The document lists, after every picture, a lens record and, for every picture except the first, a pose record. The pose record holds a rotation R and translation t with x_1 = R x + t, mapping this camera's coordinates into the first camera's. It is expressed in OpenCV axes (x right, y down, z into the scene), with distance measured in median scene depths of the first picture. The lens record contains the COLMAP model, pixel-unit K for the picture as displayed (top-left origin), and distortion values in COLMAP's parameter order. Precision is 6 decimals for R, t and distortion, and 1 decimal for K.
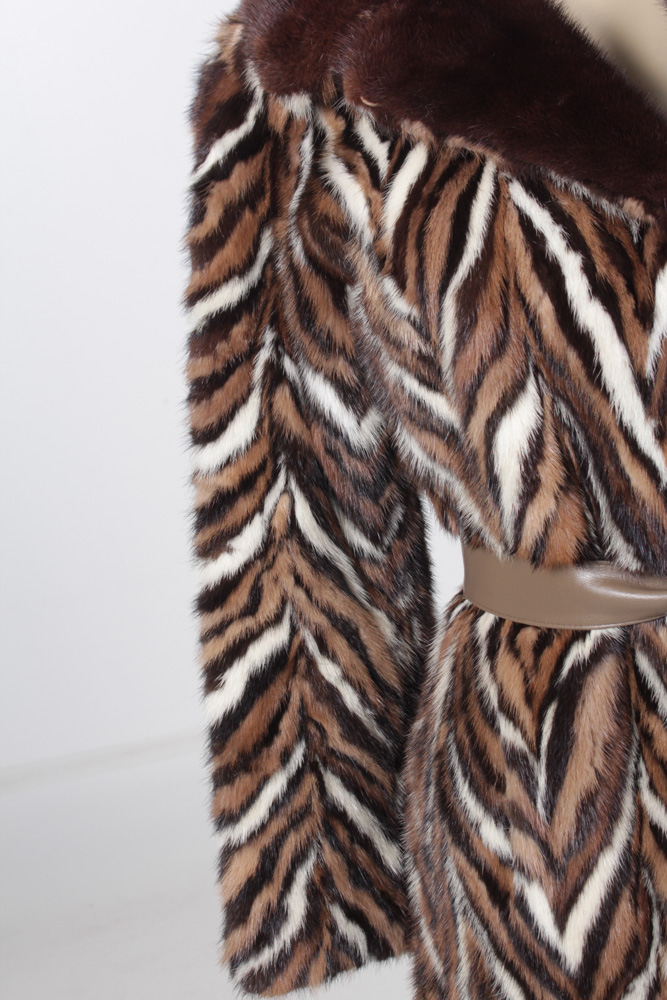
lens RADIAL K [[1741.0, 0, 335.3], [0, 1741.0, 491.5], [0, 0, 1]] dist [-0.032704, 0.000000]
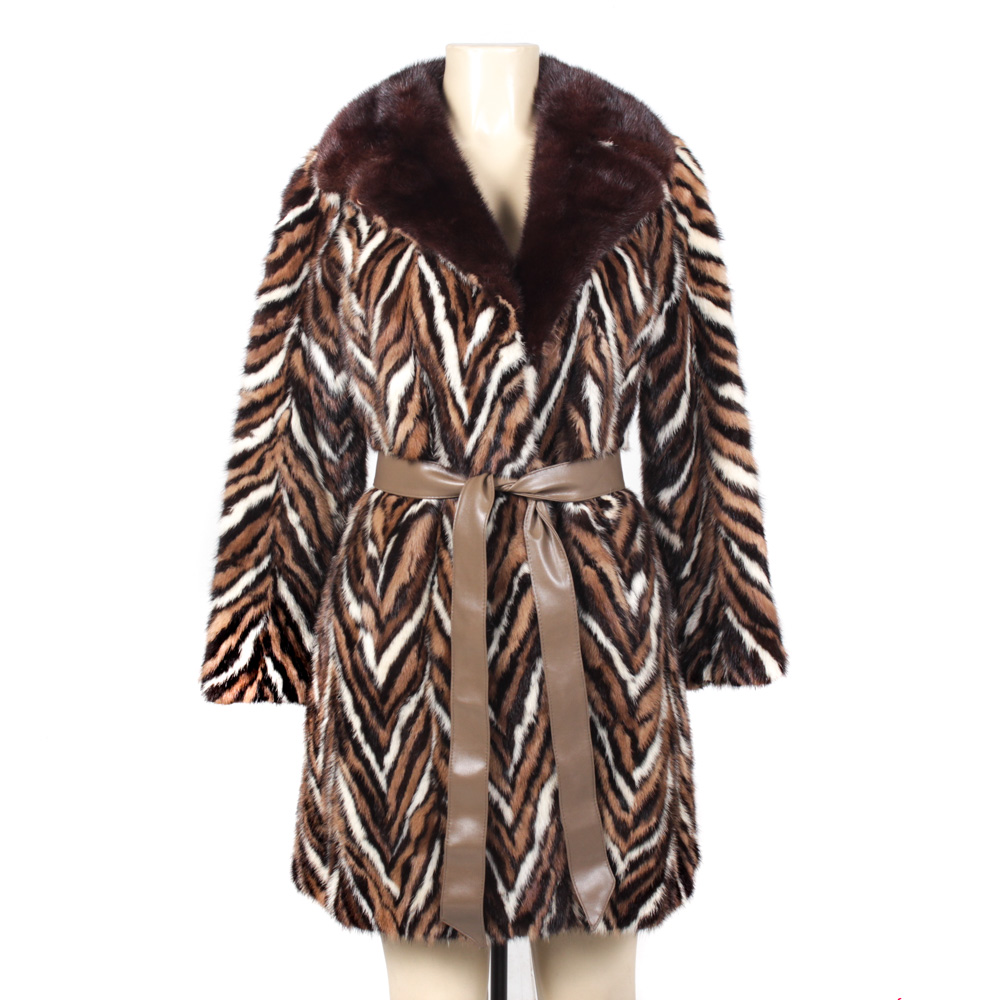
lens RADIAL K [[1935.1, 0, 501.3], [0, 1935.1, 499.7], [0, 0, 1]] dist [-0.096032, 0.000000]
pose [[0.978123, 0.207469, -0.015261, 0.247507], [-0.207996, 0.974006, -0.089726, 0.236162], [-0.003751, 0.090937, 0.995850, -1.016126]]
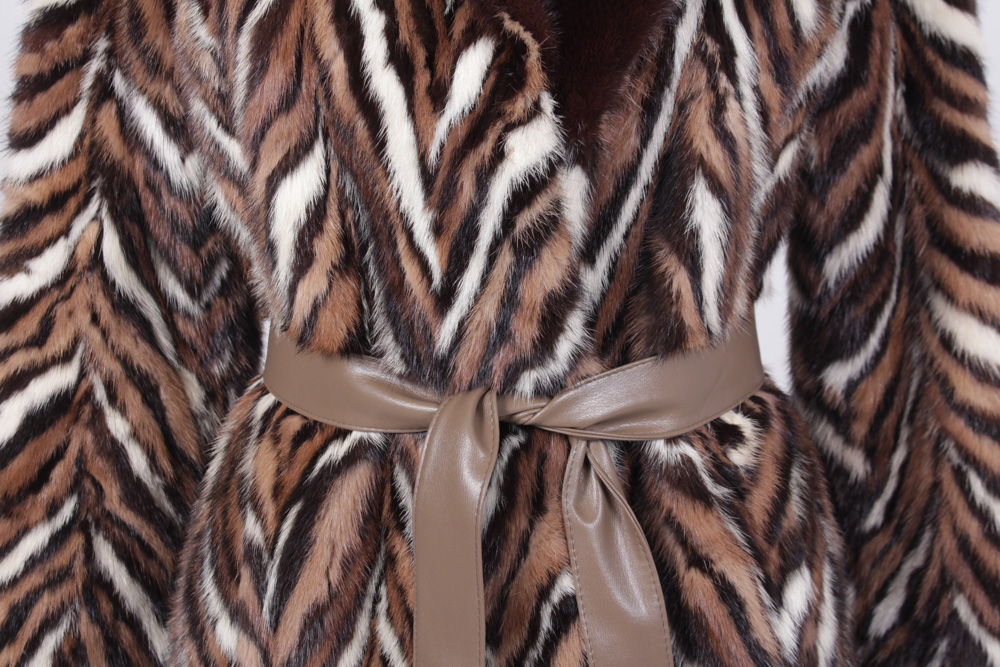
lens RADIAL K [[2004.1, 0, 504.9], [0, 2004.1, 343.9], [0, 0, 1]] dist [0.001820, 0.000000]
pose [[0.979634, 0.200594, -0.008883, 0.212625], [-0.200217, 0.979219, 0.032294, -0.013290], [0.015176, -0.029858, 0.999439, -0.037362]]
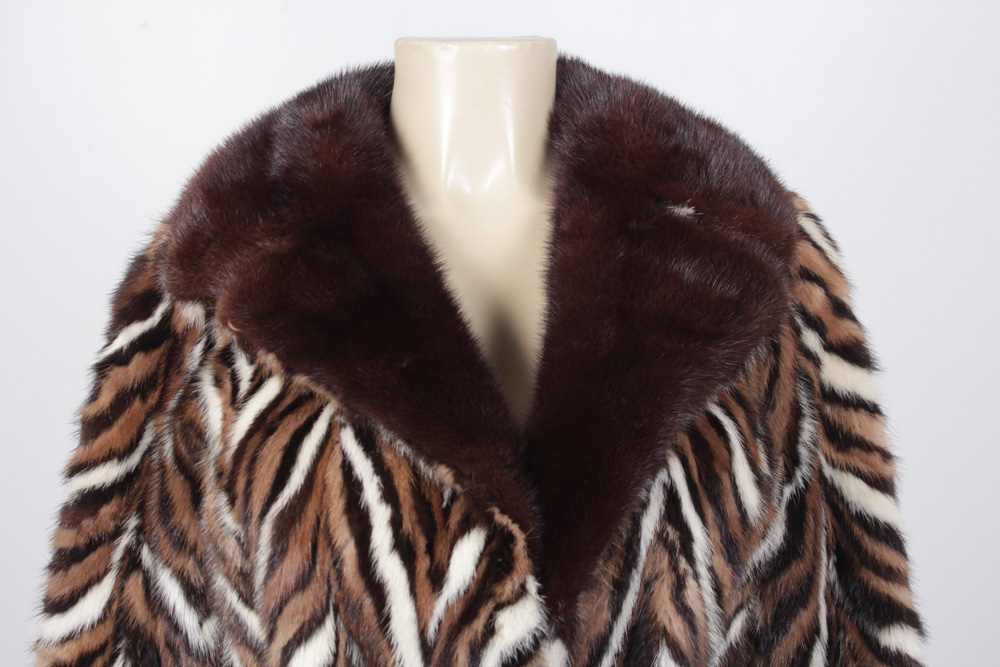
lens RADIAL K [[1881.0, 0, 500.9], [0, 1881.0, 334.8], [0, 0, 1]] dist [0.002219, 0.000000]
pose [[0.980308, 0.196285, -0.021659, 0.181849], [-0.196927, 0.963510, -0.181296, -0.038803], [-0.014717, 0.181991, 0.983190, -0.112831]]
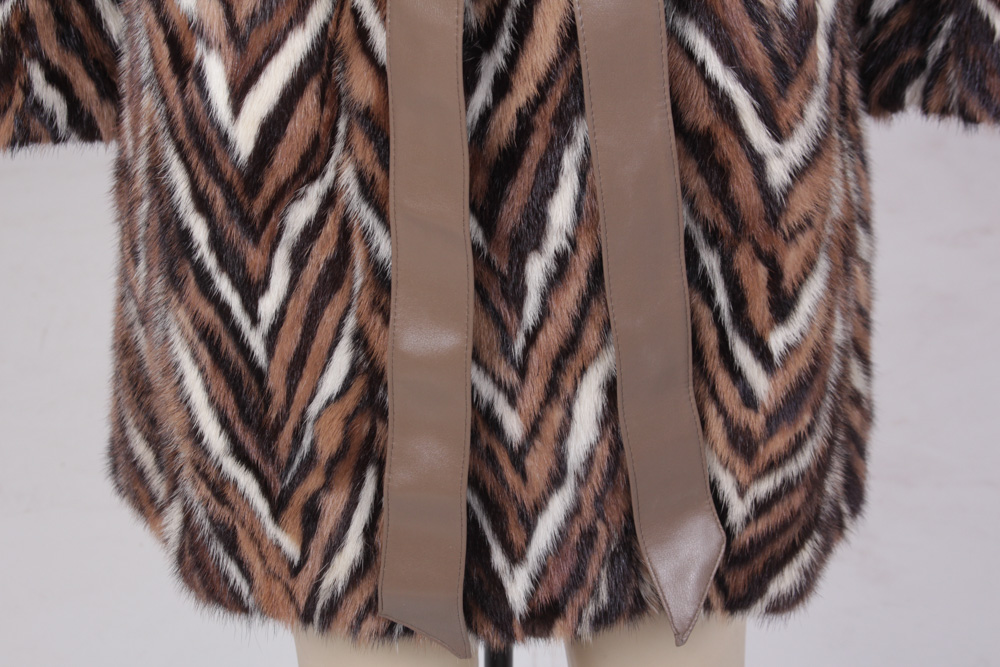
lens RADIAL K [[2099.5, 0, 513.1], [0, 2099.5, 352.7], [0, 0, 1]] dist [0.015953, 0.000000]
pose [[0.978126, 0.200485, 0.055454, 0.225736], [-0.208006, 0.944954, 0.252576, 0.072435], [-0.001764, -0.258586, 0.965987, -0.032991]]
